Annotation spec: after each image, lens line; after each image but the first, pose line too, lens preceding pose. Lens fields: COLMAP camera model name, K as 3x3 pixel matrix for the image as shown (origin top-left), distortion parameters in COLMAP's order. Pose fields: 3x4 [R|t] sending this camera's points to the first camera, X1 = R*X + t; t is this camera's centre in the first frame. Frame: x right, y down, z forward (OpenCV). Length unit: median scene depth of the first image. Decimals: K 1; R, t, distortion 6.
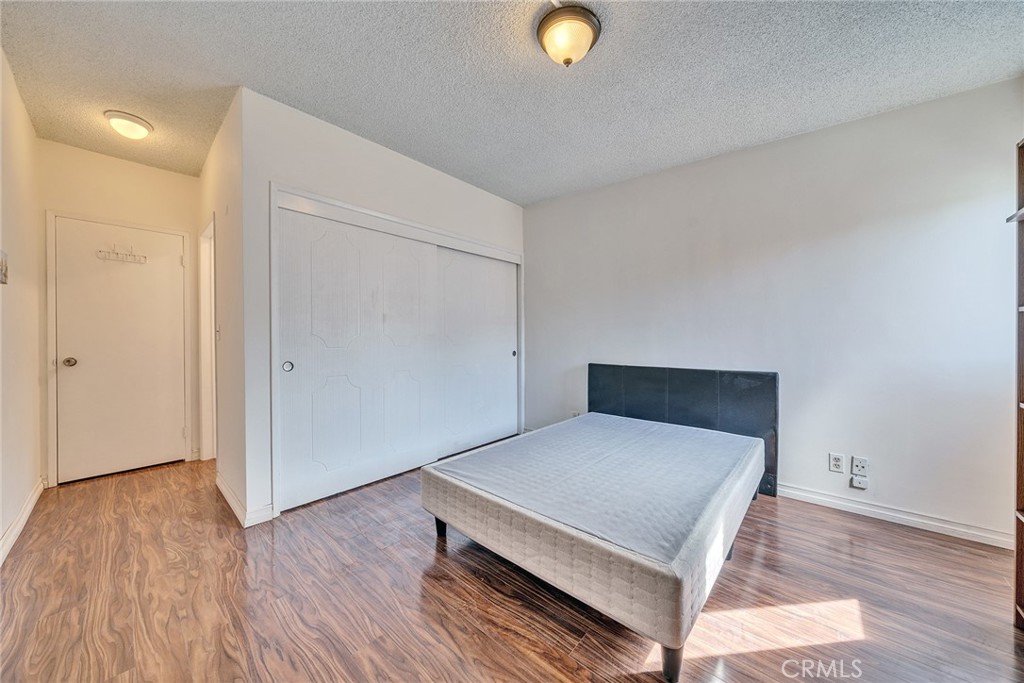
lens RADIAL K [[349.4, 0, 511.1], [0, 349.4, 339.9], [0, 0, 1]] dist [-0.005865, -0.000011]
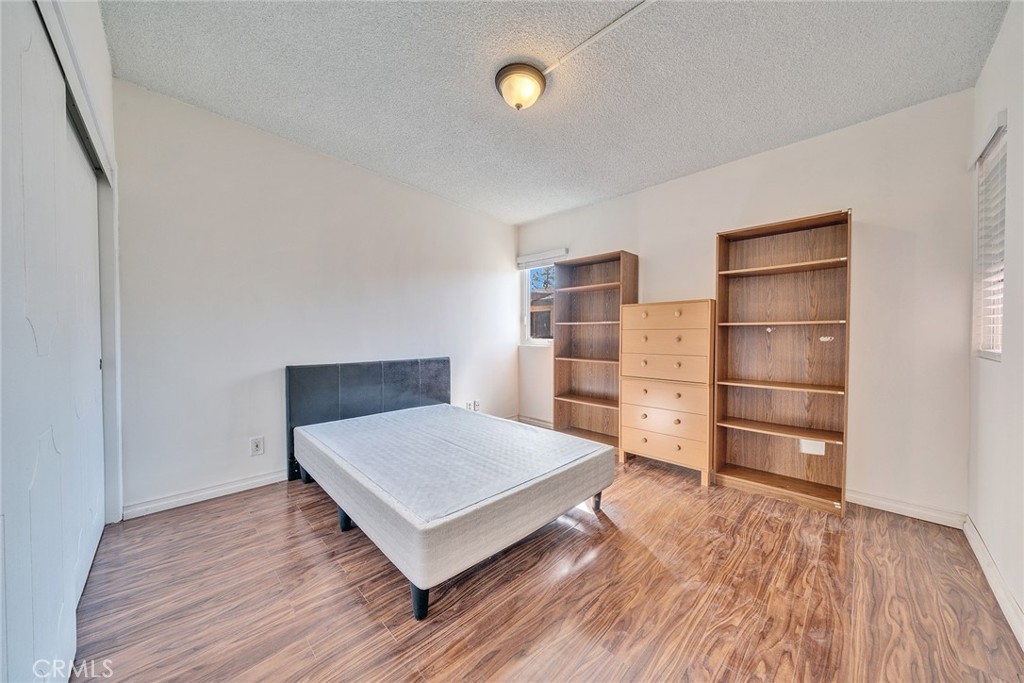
lens RADIAL K [[349.4, 0, 511.1], [0, 349.4, 339.9], [0, 0, 1]] dist [-0.005865, -0.000011]
pose [[0.066424, -0.014476, 0.997686, -1.171132], [0.006998, 0.999877, 0.014042, 0.003325], [-0.997767, 0.006049, 0.066517, 1.043855]]
